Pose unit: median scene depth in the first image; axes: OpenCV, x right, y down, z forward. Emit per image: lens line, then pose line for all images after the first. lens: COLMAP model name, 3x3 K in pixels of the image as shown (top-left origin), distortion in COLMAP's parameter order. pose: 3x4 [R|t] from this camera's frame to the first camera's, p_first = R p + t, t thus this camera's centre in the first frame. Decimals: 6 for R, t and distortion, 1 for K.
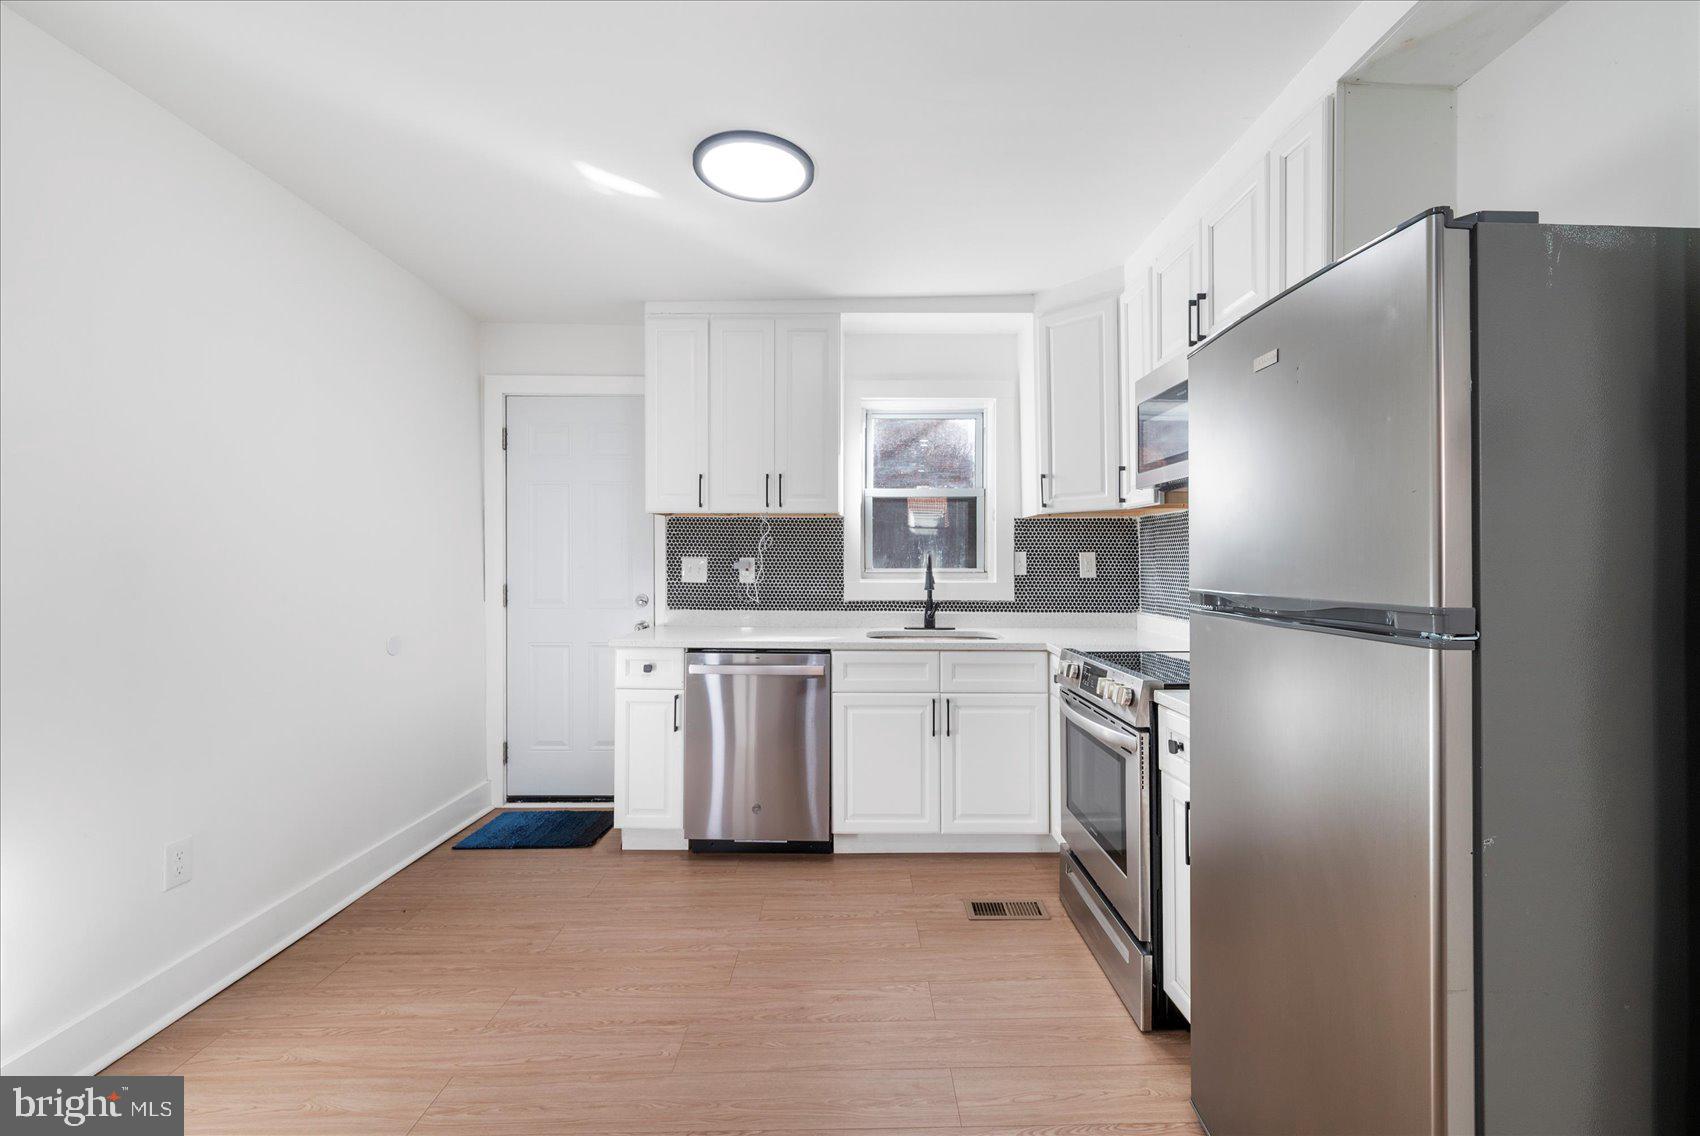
lens RADIAL K [[691.6, 0, 860.3], [0, 691.6, 559.9], [0, 0, 1]] dist [-0.000345, -0.001708]
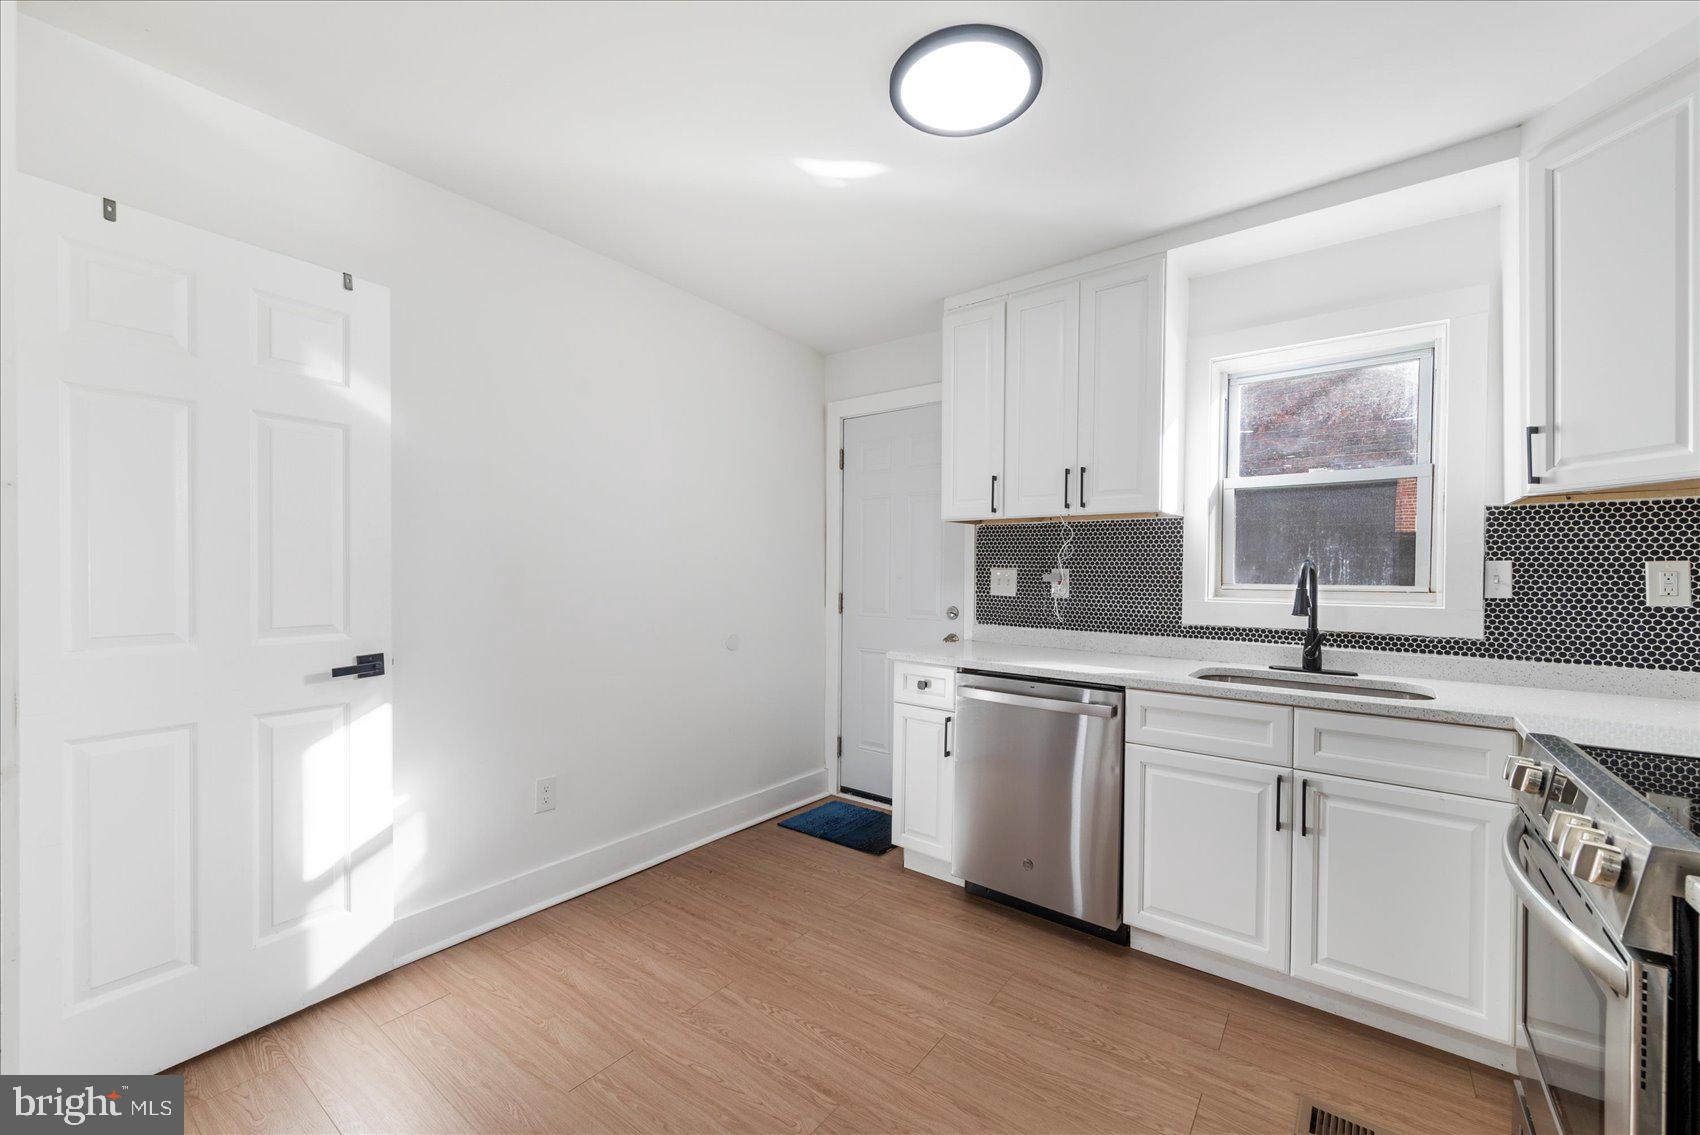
lens RADIAL K [[670.1, 0, 847.9], [0, 670.1, 582.0], [0, 0, 1]] dist [-0.005323, 0.000643]
pose [[0.793179, 0.018868, -0.608697, 0.157177], [-0.009551, 0.999782, 0.018545, 0.001821], [0.608914, -0.008895, 0.793186, 0.212722]]
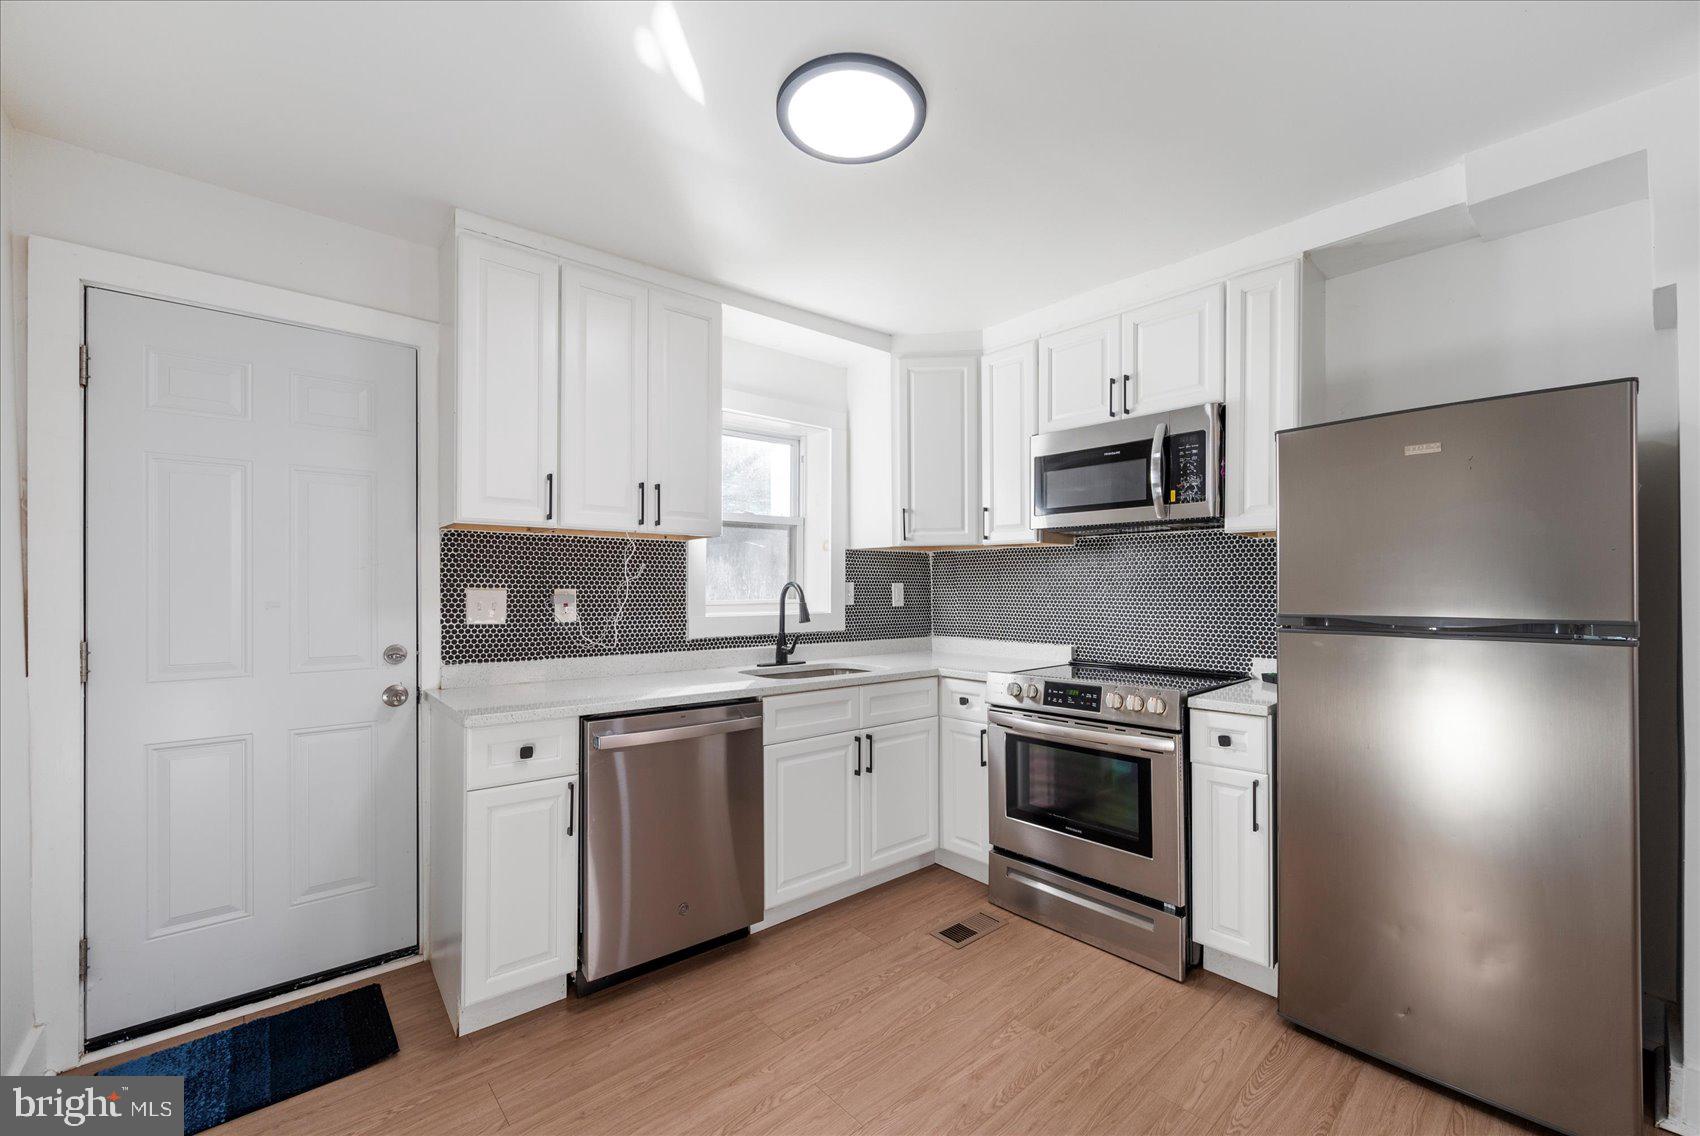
lens RADIAL K [[691.6, 0, 841.6], [0, 691.6, 585.7], [0, 0, 1]] dist [-0.000345, -0.001708]
pose [[0.760762, 0.003251, 0.649023, -0.503927], [-0.000956, 0.999992, -0.003889, -0.003158], [-0.649030, 0.002338, 0.760759, 0.276748]]
